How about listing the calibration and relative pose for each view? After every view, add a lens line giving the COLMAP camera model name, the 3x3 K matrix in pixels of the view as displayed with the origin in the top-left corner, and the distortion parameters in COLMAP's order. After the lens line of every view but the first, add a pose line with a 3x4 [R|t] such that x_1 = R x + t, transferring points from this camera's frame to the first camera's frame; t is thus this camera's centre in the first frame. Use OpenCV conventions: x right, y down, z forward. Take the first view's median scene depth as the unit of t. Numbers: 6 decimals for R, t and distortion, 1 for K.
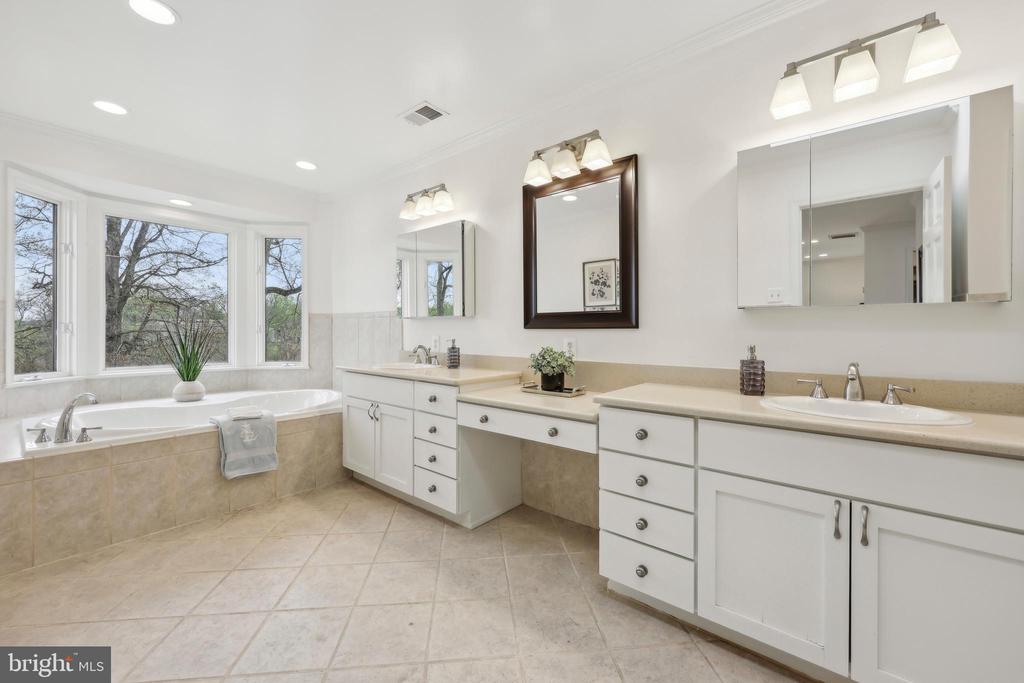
lens RADIAL K [[415.5, 0, 512.5], [0, 415.5, 336.3], [0, 0, 1]] dist [-0.001512, 0.000493]
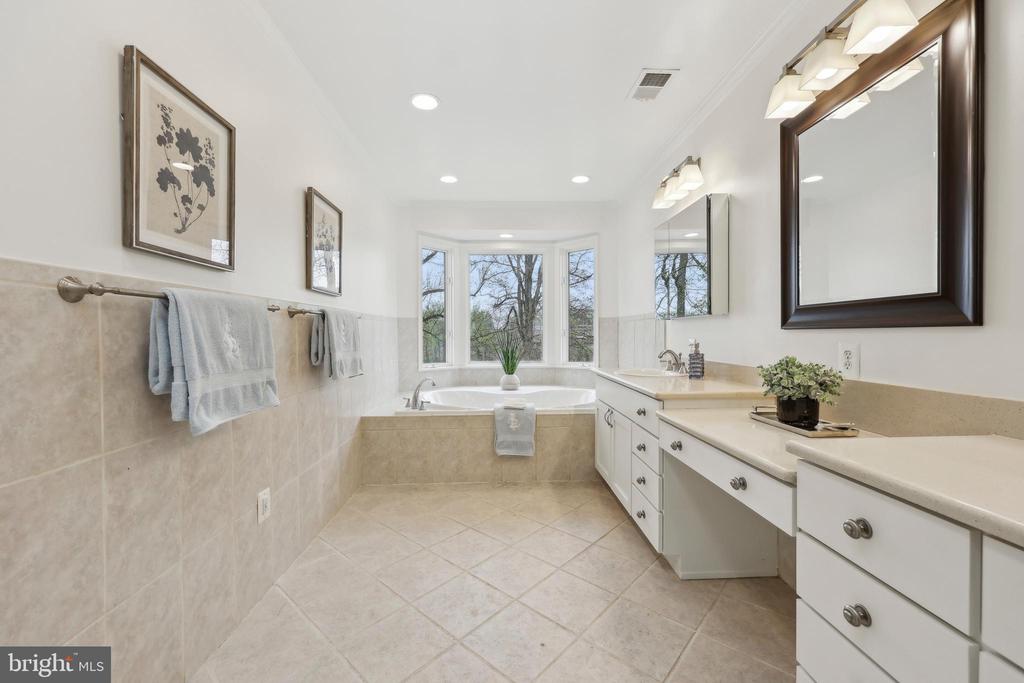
lens RADIAL K [[415.5, 0, 510.2], [0, 415.5, 346.8], [0, 0, 1]] dist [-0.001512, 0.000493]
pose [[0.669084, 0.013100, -0.743072, 0.248333], [0.002057, 0.999808, 0.019478, -0.003325], [0.743184, -0.014561, 0.668928, 0.199075]]
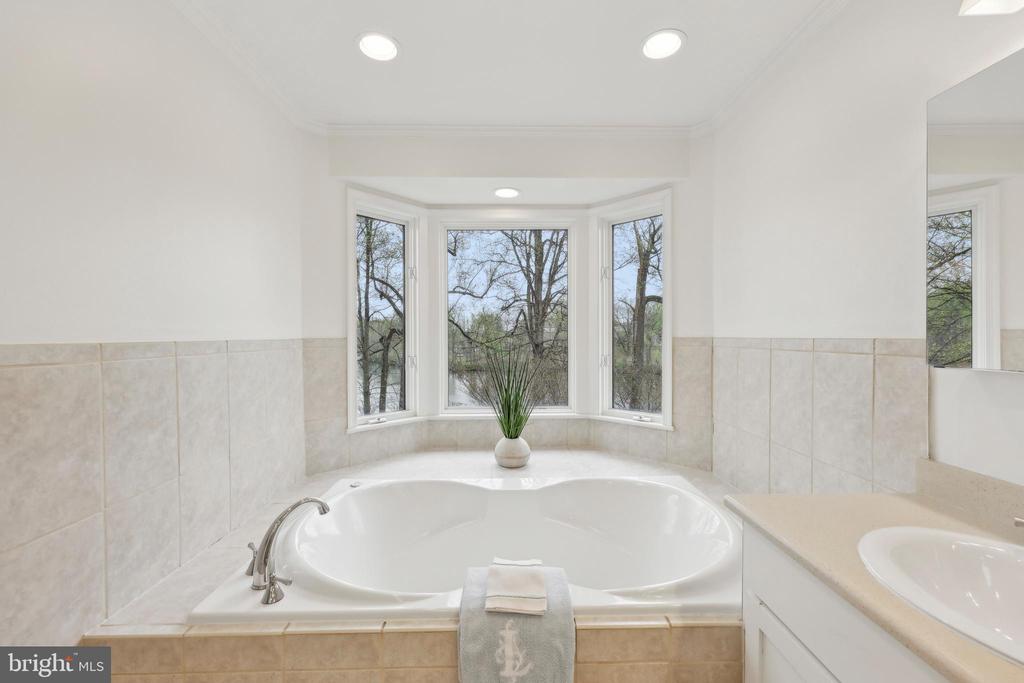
lens RADIAL K [[415.5, 0, 516.5], [0, 415.5, 348.4], [0, 0, 1]] dist [-0.001512, 0.000493]
pose [[0.663469, 0.012126, -0.748105, -0.329275], [0.002157, 0.999834, 0.018119, -0.083928], [0.748201, -0.013635, 0.663333, 0.741871]]
